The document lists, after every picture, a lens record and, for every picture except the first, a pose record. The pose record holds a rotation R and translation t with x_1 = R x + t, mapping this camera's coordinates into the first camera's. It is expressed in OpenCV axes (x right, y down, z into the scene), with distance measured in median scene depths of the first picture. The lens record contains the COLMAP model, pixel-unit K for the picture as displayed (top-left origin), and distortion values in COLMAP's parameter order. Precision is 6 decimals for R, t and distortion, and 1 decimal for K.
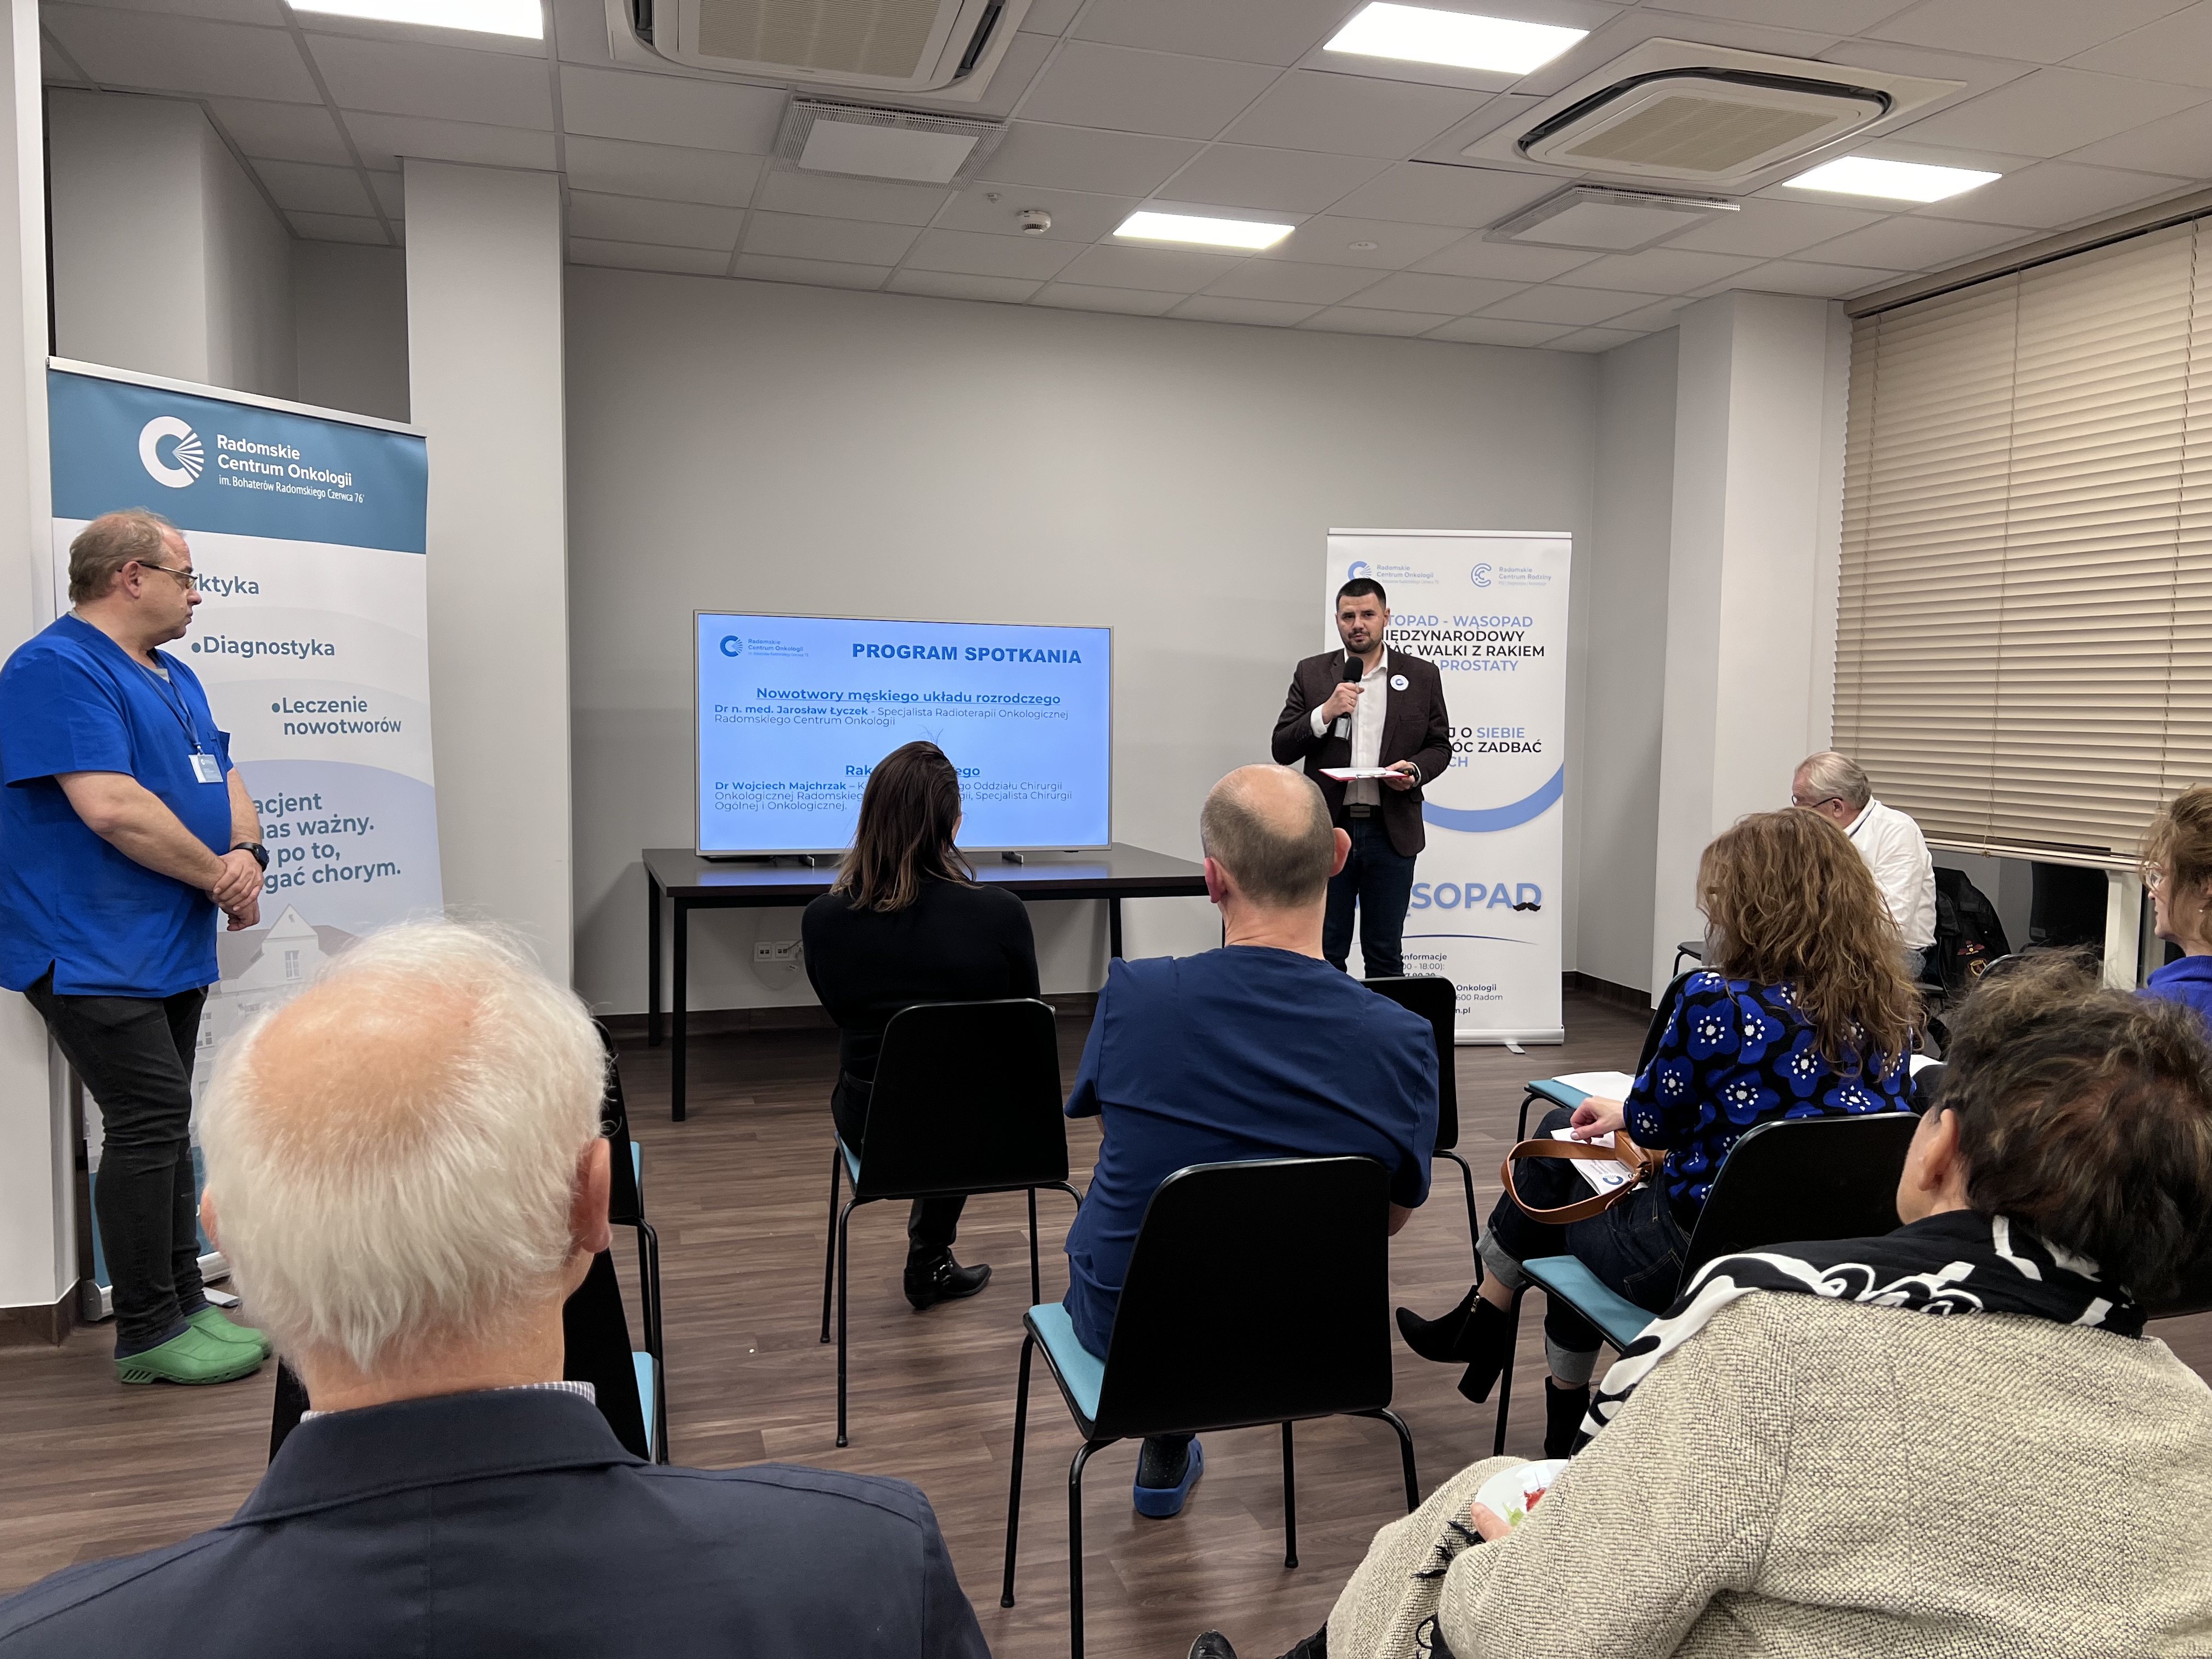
lens RADIAL K [[1665.0, 0, 1102.5], [0, 1665.0, 823.2], [0, 0, 1]] dist [0.048753, -0.022441]
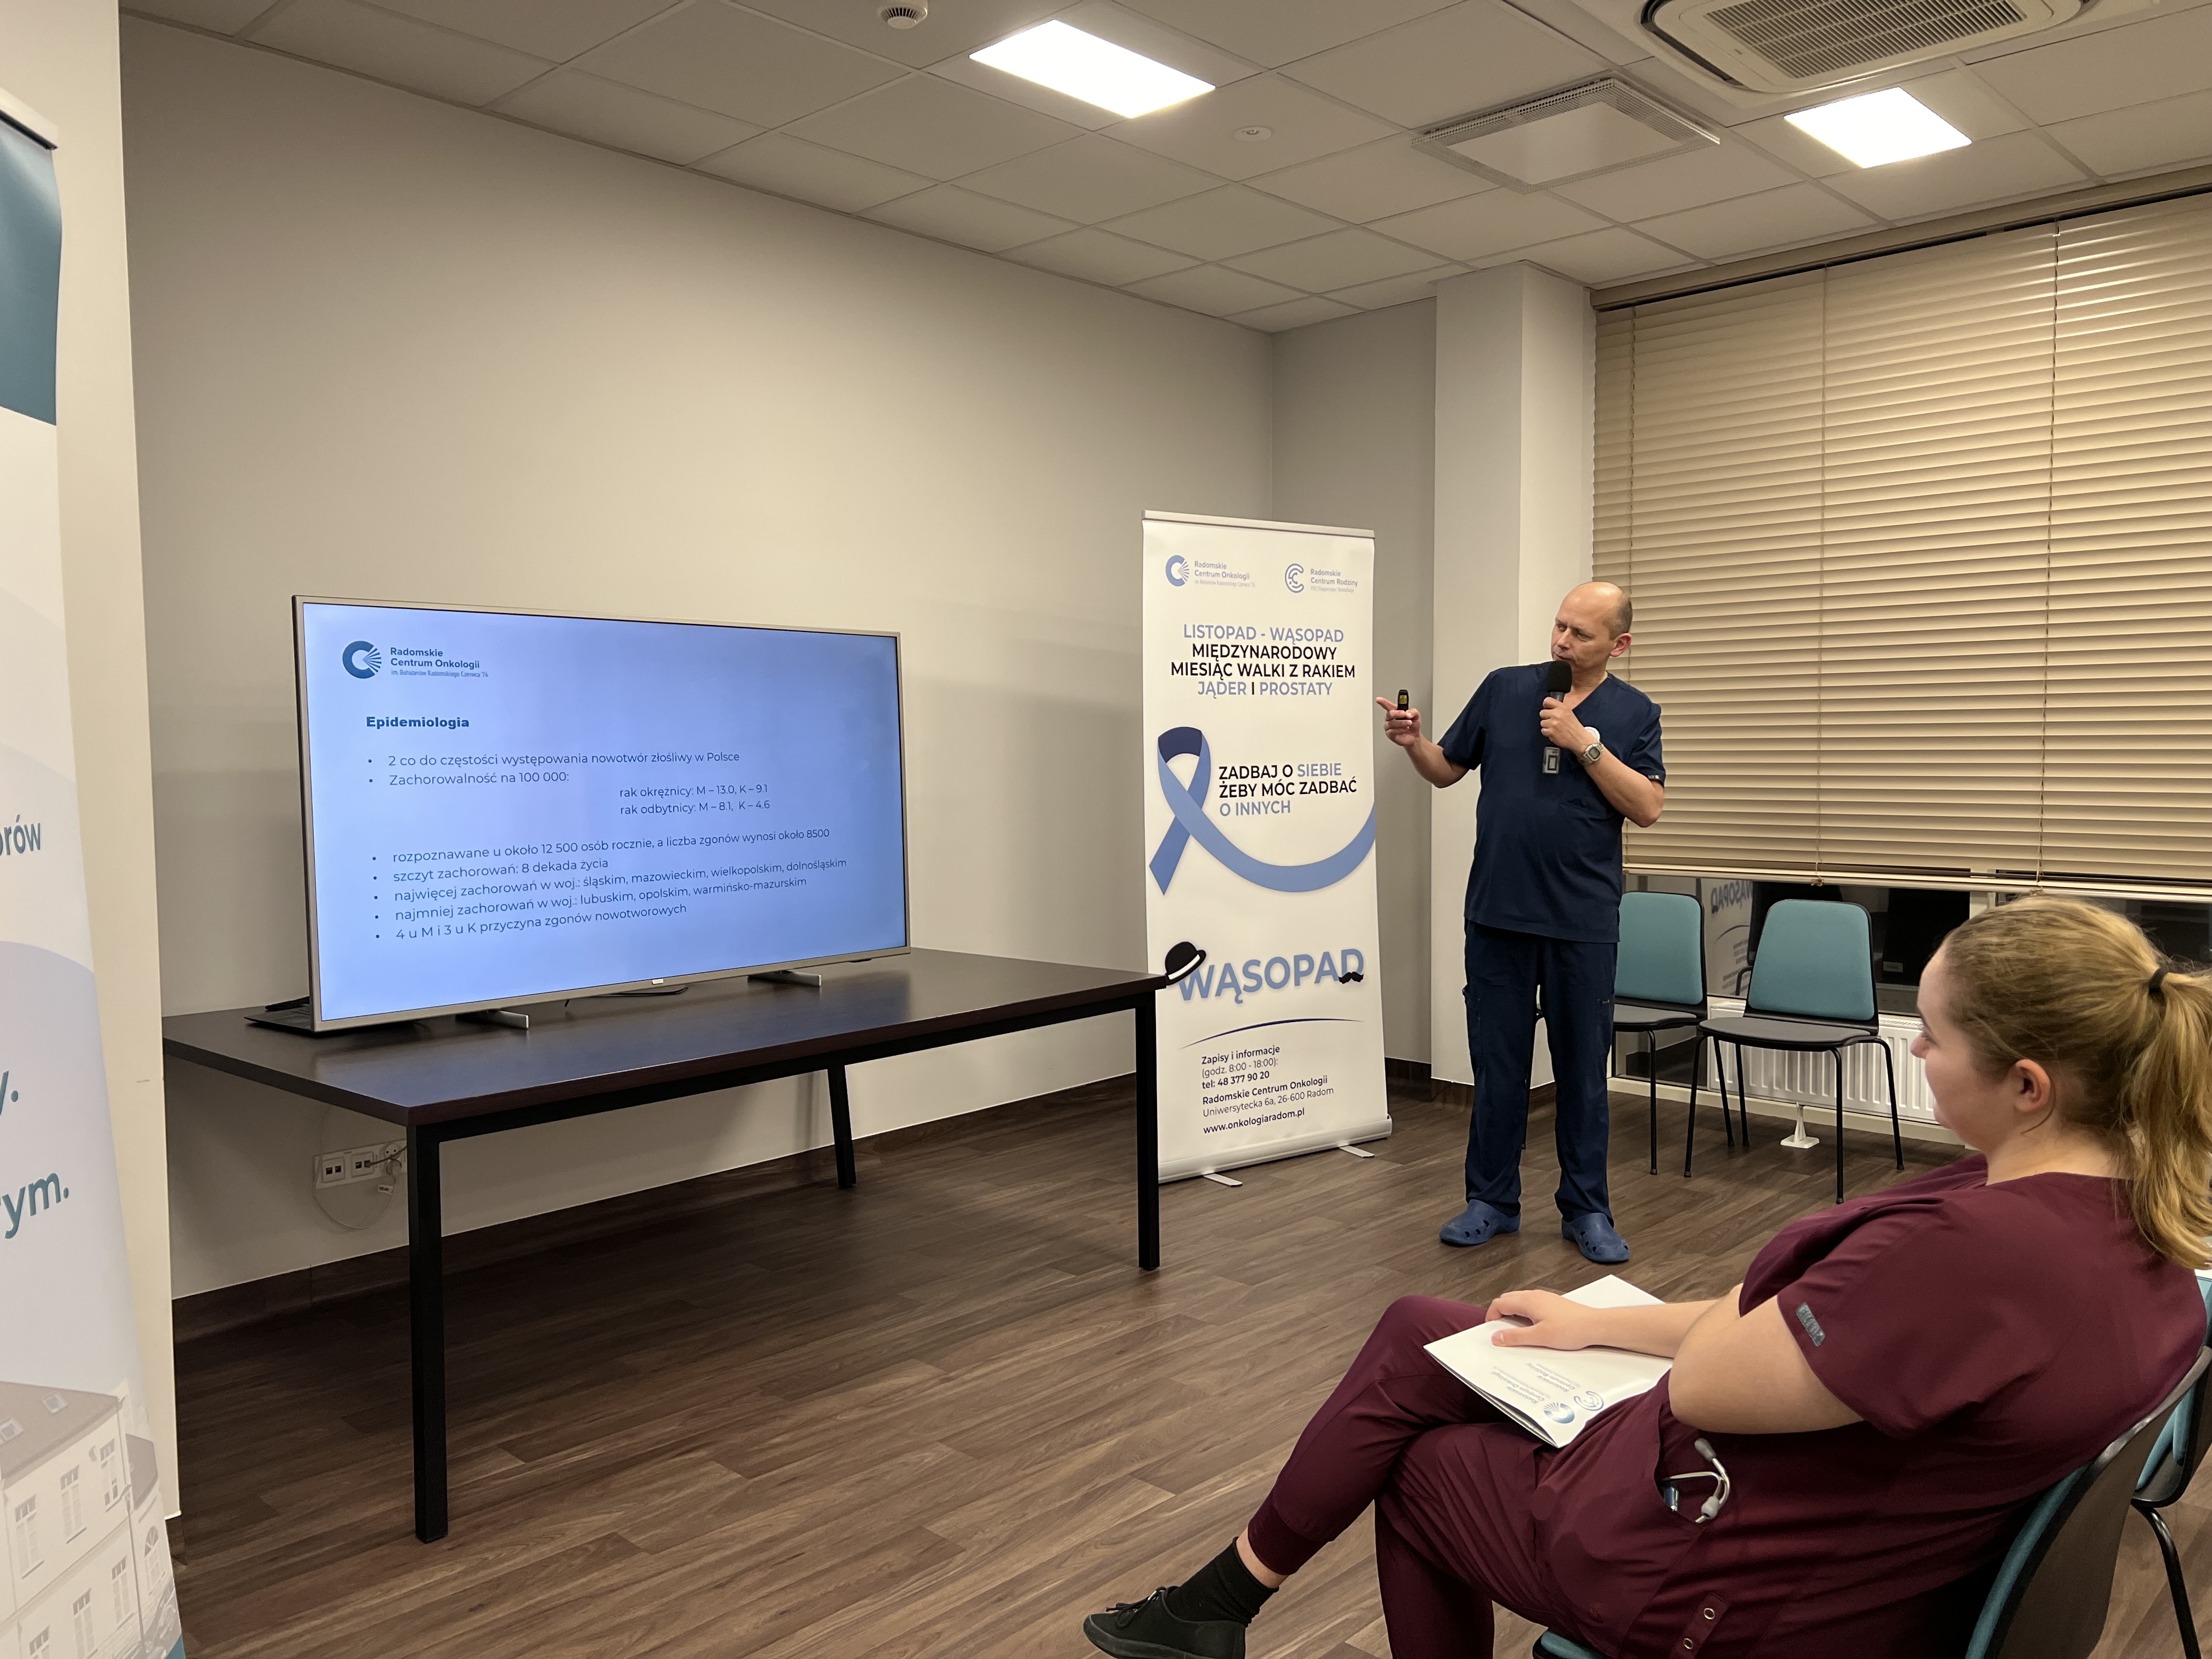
lens RADIAL K [[1665.0, 0, 1114.2], [0, 1665.0, 841.9], [0, 0, 1]] dist [0.048753, -0.022441]
pose [[0.869510, -0.053012, 0.491063, -0.256237], [0.058705, 0.998268, 0.003820, -0.027910], [-0.490415, 0.025506, 0.871116, 0.336166]]
